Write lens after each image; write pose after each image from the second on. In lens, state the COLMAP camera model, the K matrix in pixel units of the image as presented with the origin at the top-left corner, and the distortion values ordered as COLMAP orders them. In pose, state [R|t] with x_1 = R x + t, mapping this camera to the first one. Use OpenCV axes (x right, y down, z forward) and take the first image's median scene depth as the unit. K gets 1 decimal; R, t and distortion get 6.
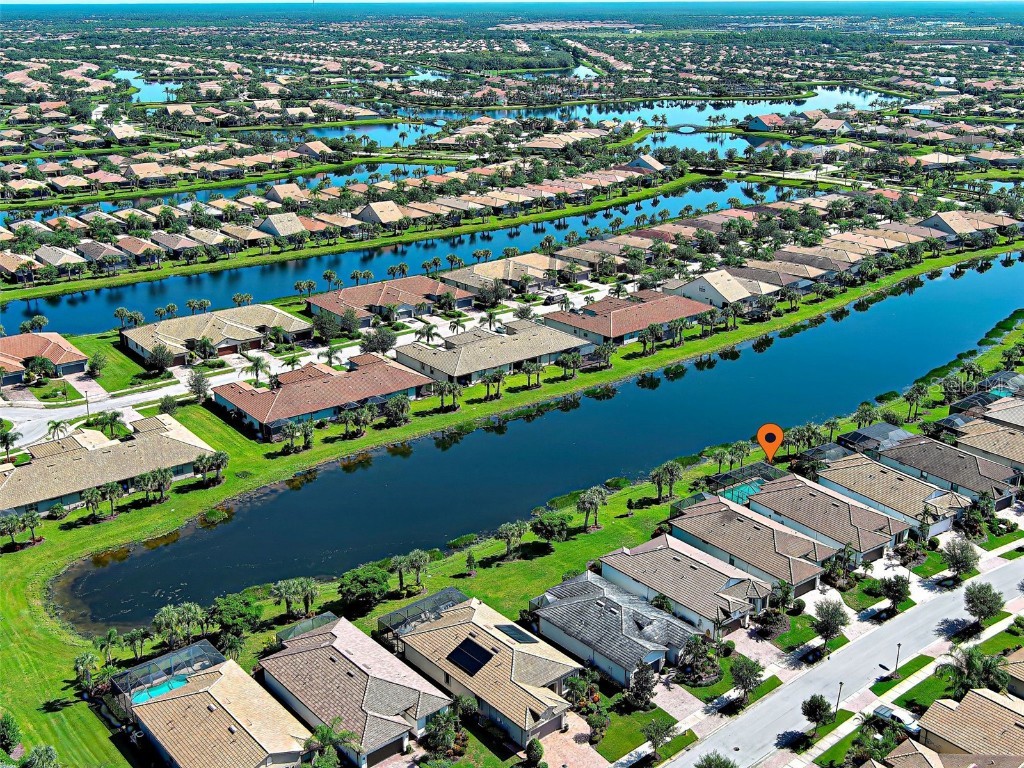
lens RADIAL K [[1175.2, 0, 512.0], [0, 1175.2, 384.0], [0, 0, 1]] dist [0.060337, -0.158547]
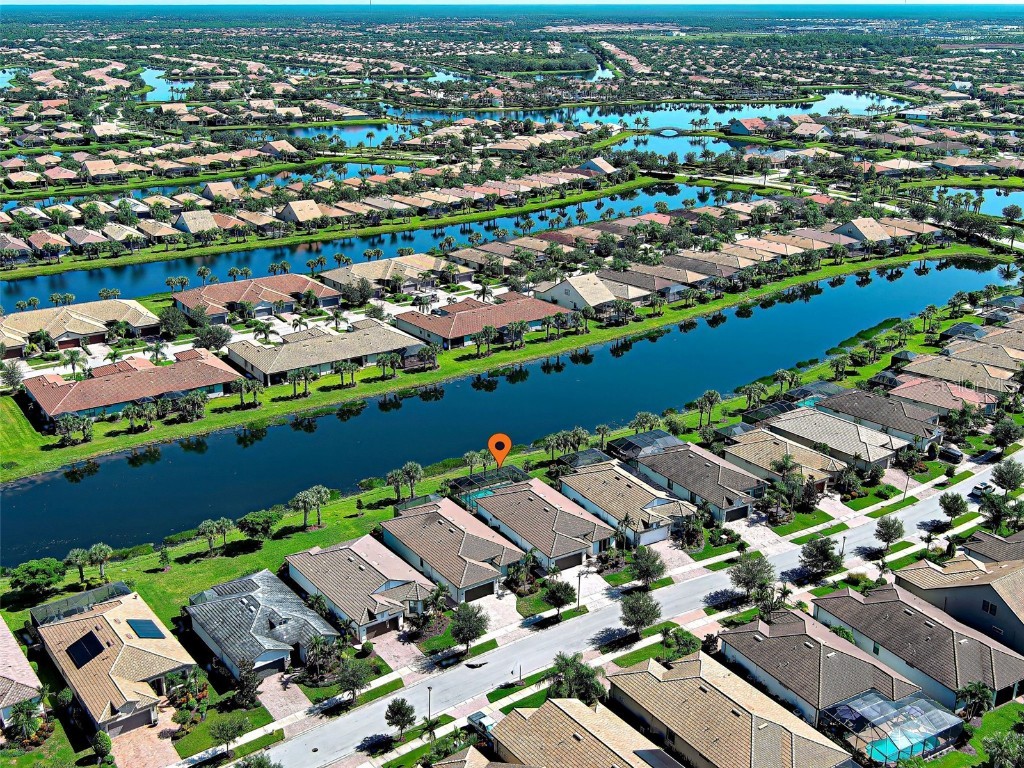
lens RADIAL K [[1175.2, 0, 512.0], [0, 1175.2, 384.0], [0, 0, 1]] dist [0.060337, -0.158547]
pose [[0.997991, 0.021974, -0.059428, 0.144254], [-0.022073, 0.999756, -0.001003, -0.000953], [0.059392, 0.002312, 0.998232, 0.004936]]
